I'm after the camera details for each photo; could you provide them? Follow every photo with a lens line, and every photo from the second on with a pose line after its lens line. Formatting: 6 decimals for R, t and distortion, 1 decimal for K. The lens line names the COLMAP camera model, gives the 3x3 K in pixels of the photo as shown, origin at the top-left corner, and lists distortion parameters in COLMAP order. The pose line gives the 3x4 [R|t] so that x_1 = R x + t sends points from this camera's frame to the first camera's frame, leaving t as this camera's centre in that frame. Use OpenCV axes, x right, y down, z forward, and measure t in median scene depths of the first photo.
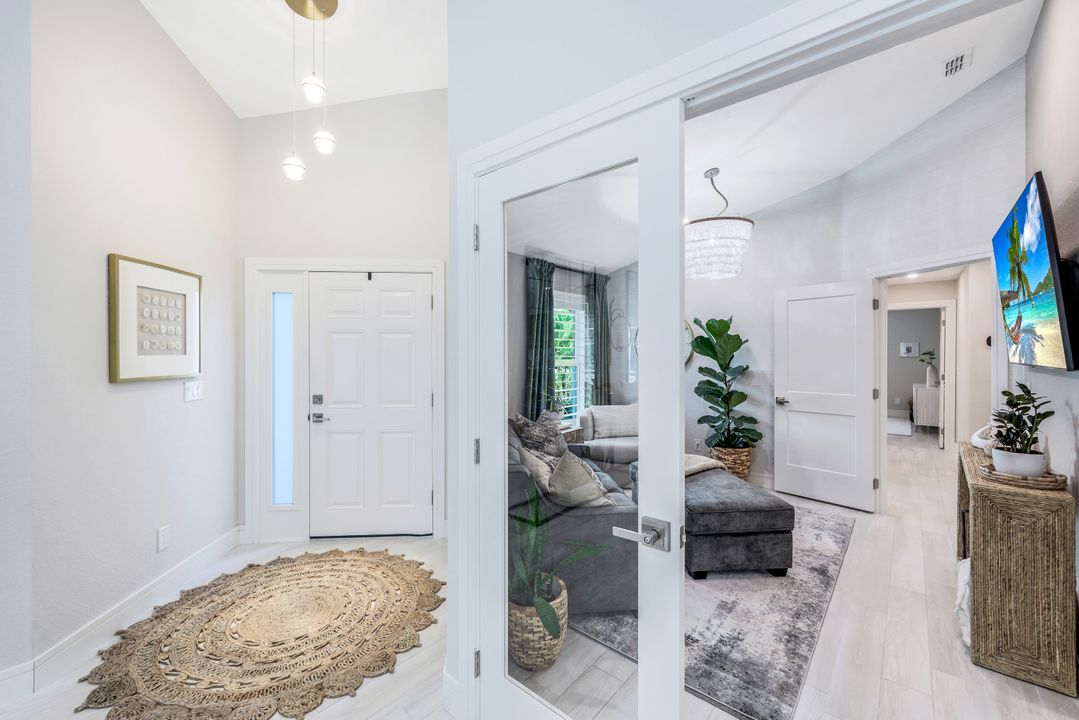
lens RADIAL K [[439.4, 0, 535.3], [0, 439.4, 360.2], [0, 0, 1]] dist [-0.001875, 0.000338]
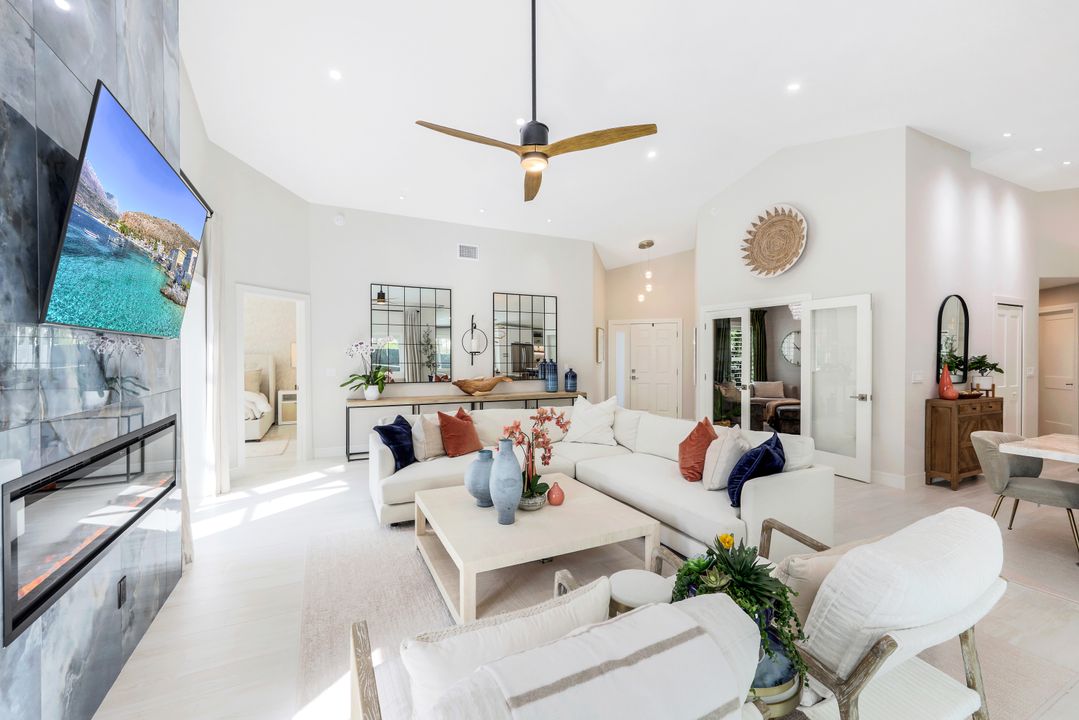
lens RADIAL K [[439.4, 0, 534.7], [0, 439.4, 358.8], [0, 0, 1]] dist [-0.001875, 0.000338]
pose [[0.920799, 0.002981, -0.390027, -0.001234], [-0.001182, 0.999988, 0.004854, 0.001420], [0.390036, -0.004009, 0.920791, -1.720105]]
